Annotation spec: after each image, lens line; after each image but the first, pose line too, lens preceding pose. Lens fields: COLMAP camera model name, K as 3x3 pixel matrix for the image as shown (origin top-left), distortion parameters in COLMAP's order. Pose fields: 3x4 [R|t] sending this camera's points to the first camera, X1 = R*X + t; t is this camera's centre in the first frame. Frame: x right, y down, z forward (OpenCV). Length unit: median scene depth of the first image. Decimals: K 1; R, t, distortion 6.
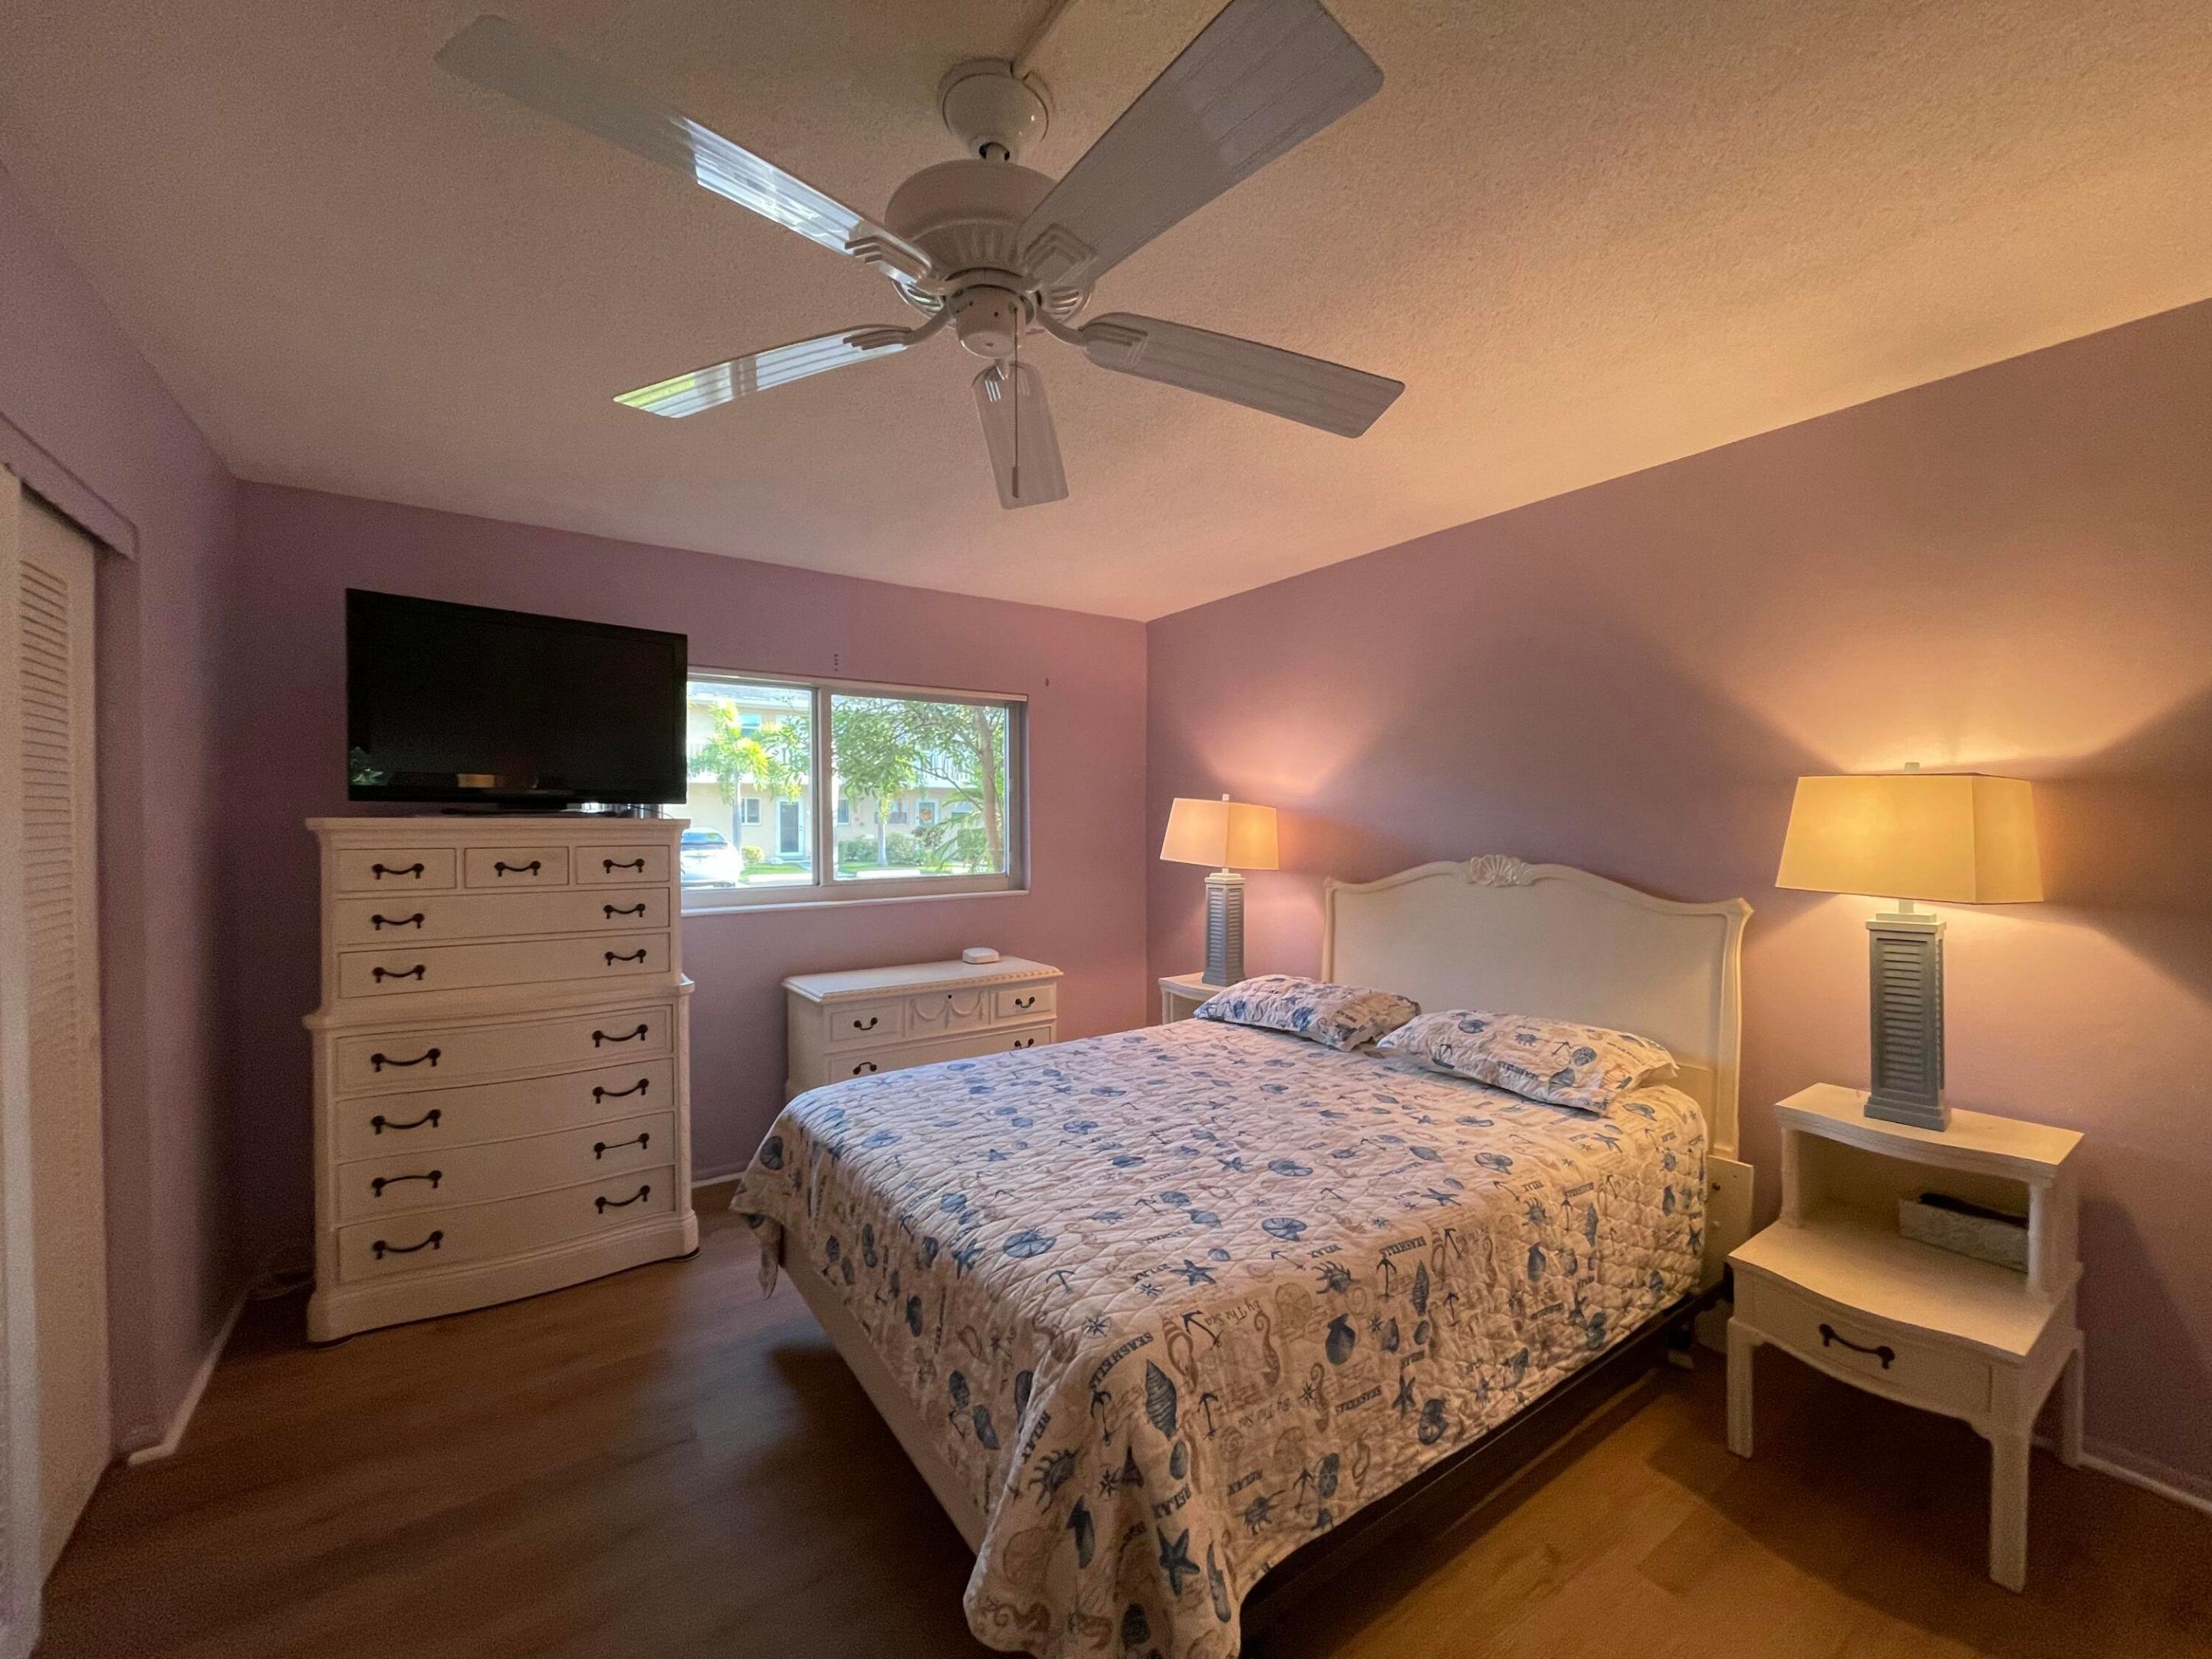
lens RADIAL K [[894.0, 0, 1106.0], [0, 894.0, 829.5], [0, 0, 1]] dist [-0.012300, 0.005321]
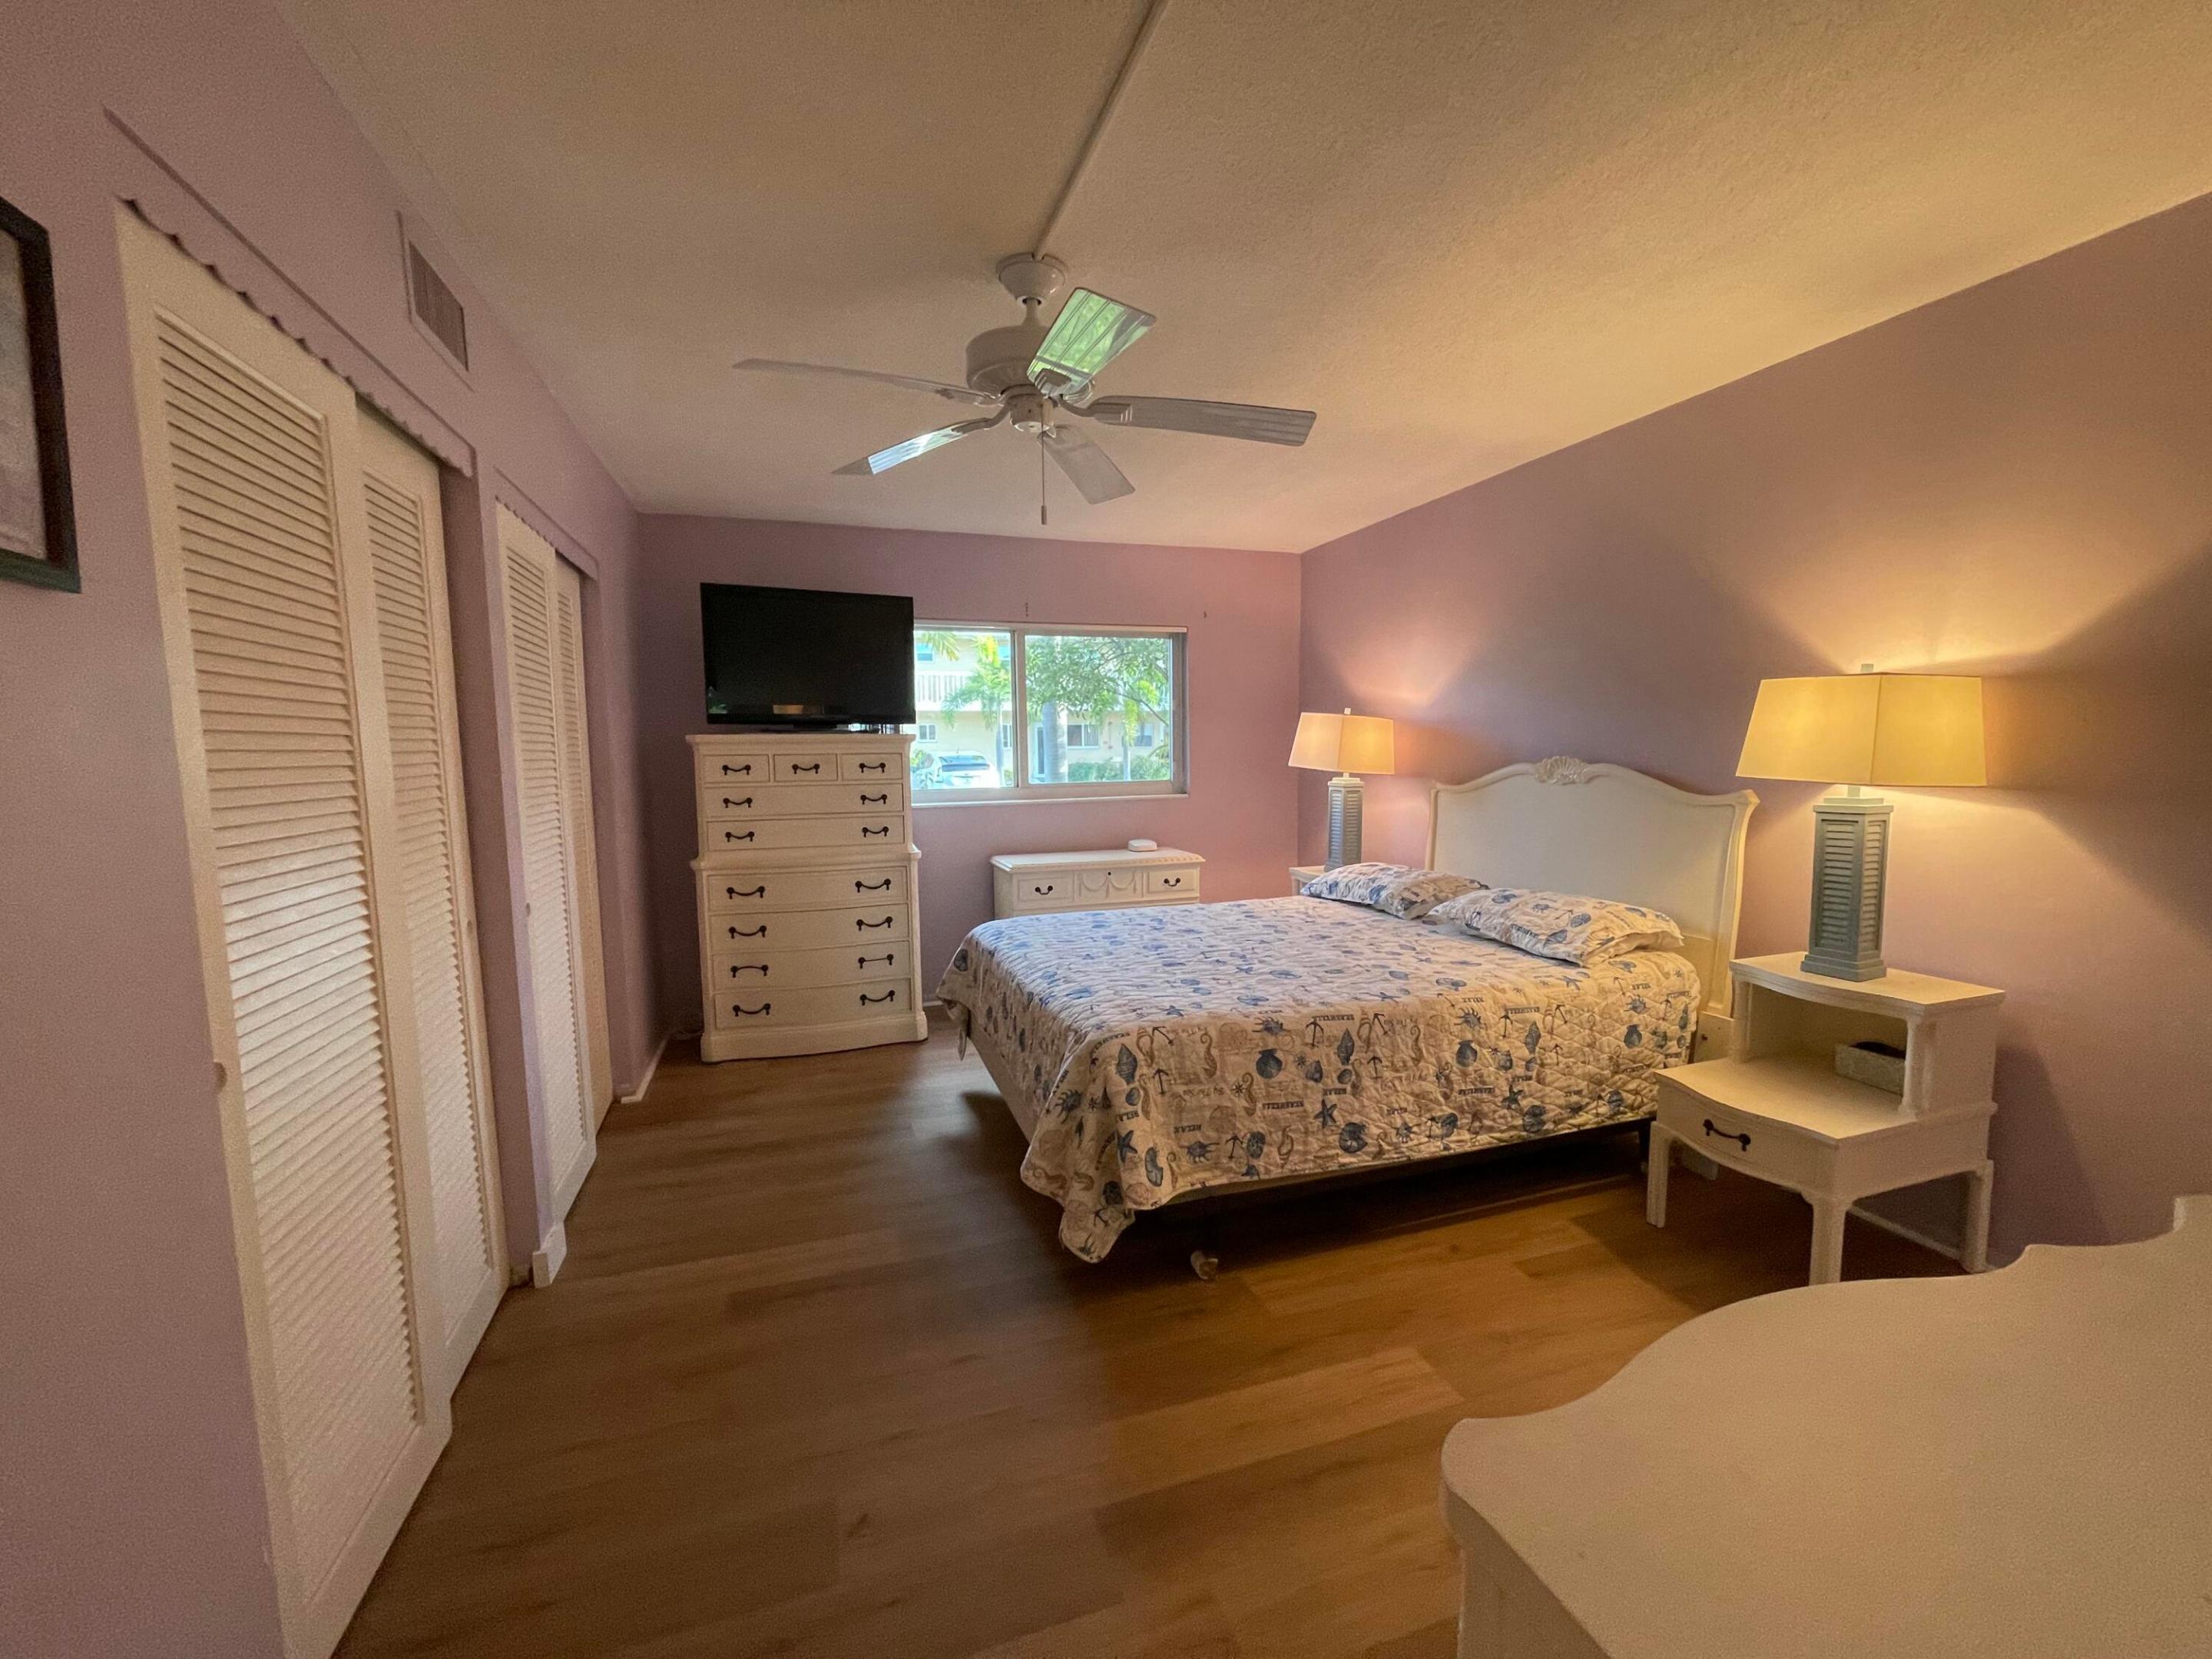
lens RADIAL K [[904.8, 0, 1106.0], [0, 904.8, 829.5], [0, 0, 1]] dist [-0.001766, -0.000143]
pose [[0.958588, 0.016149, -0.284339, 0.314214], [0.007500, 0.996613, 0.081887, 0.033402], [0.284699, -0.080629, 0.955220, -0.384404]]
